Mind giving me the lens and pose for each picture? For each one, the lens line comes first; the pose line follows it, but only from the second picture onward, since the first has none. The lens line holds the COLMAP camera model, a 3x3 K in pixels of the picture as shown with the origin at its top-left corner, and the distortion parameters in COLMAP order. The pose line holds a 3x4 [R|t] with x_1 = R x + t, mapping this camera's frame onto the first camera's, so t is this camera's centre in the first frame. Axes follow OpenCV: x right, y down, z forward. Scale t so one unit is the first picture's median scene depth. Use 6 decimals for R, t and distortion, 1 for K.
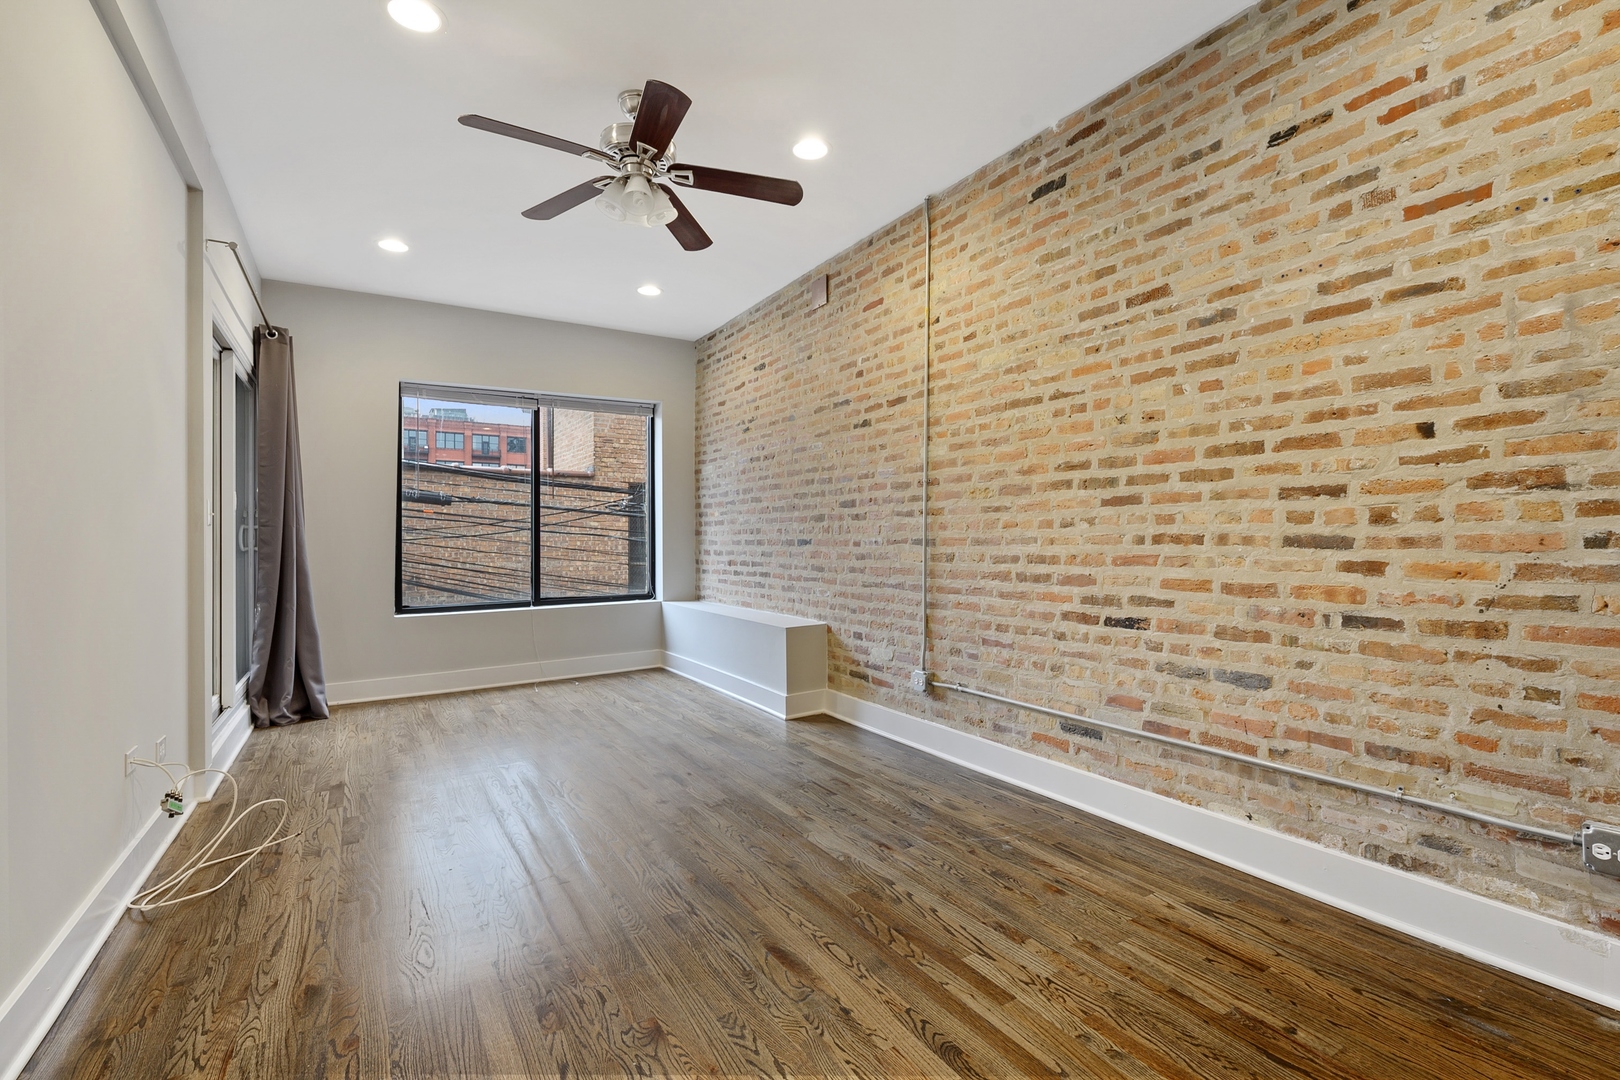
lens RADIAL K [[725.5, 0, 812.8], [0, 725.5, 539.8], [0, 0, 1]] dist [-0.000812, 0.000311]
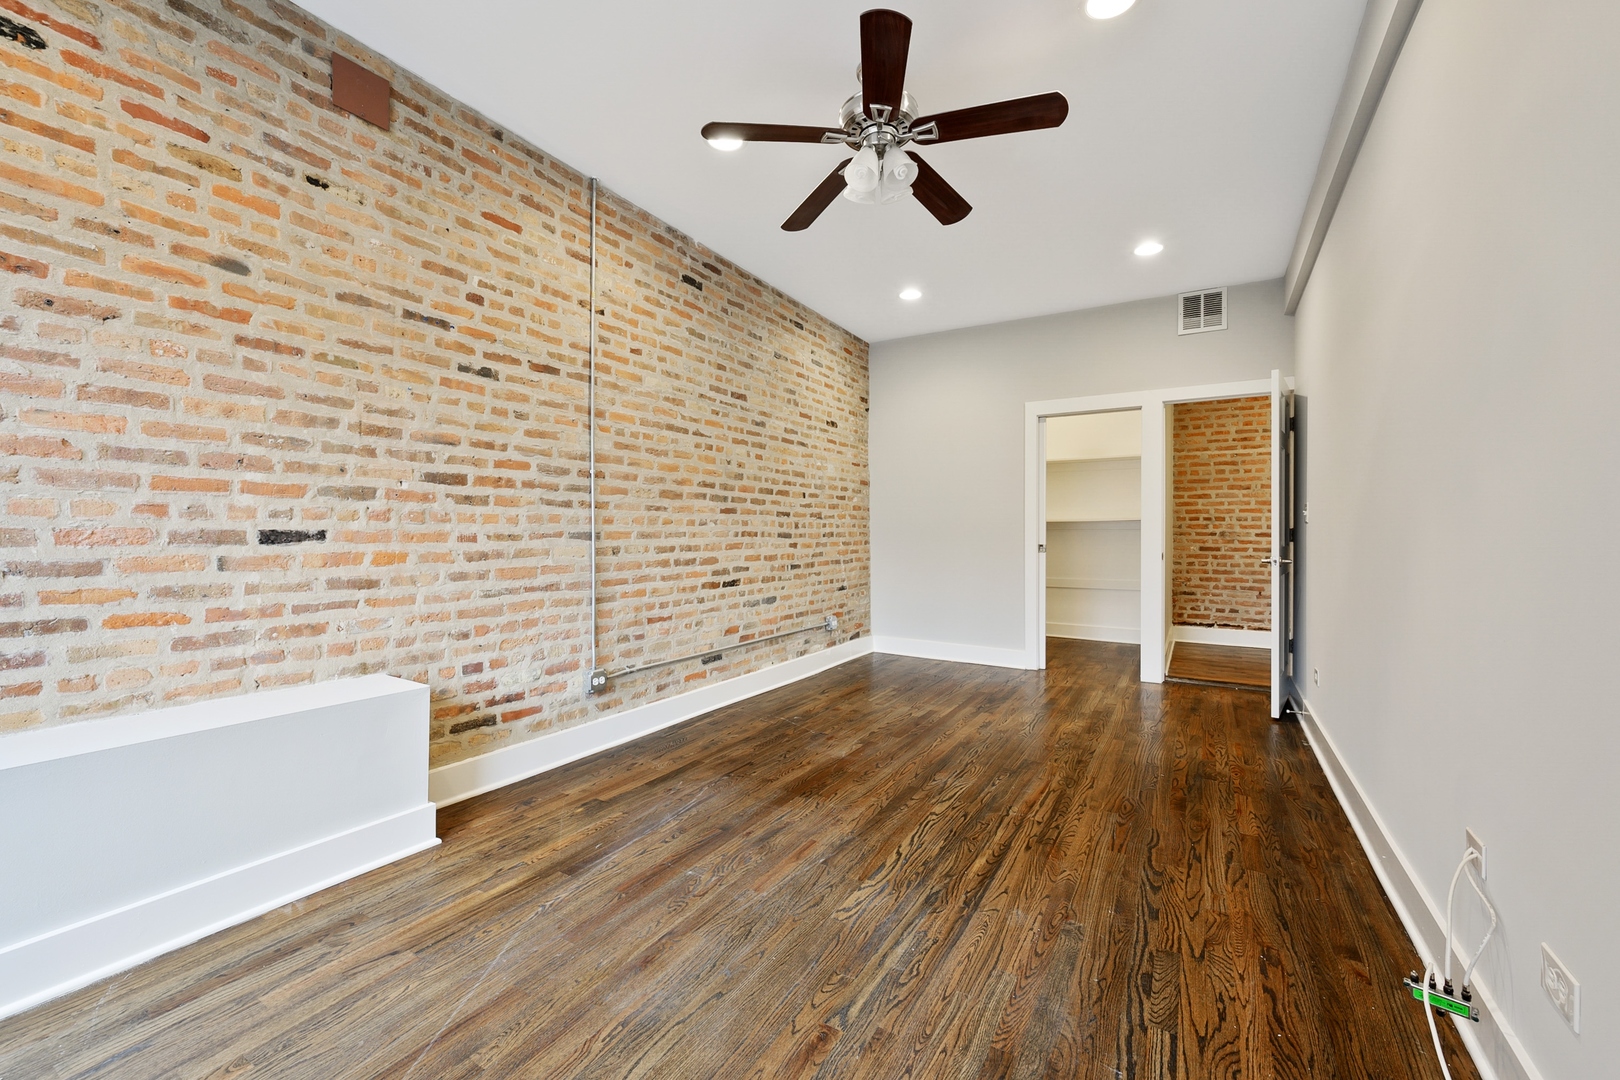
lens RADIAL K [[642.0, 0, 812.5], [0, 642.0, 537.3], [0, 0, 1]] dist [0.001038, -0.000228]
pose [[-0.458087, -0.002805, 0.888903, -0.882199], [-0.002301, 0.999995, 0.001970, 0.003407], [-0.888904, -0.001142, -0.458092, 1.361023]]
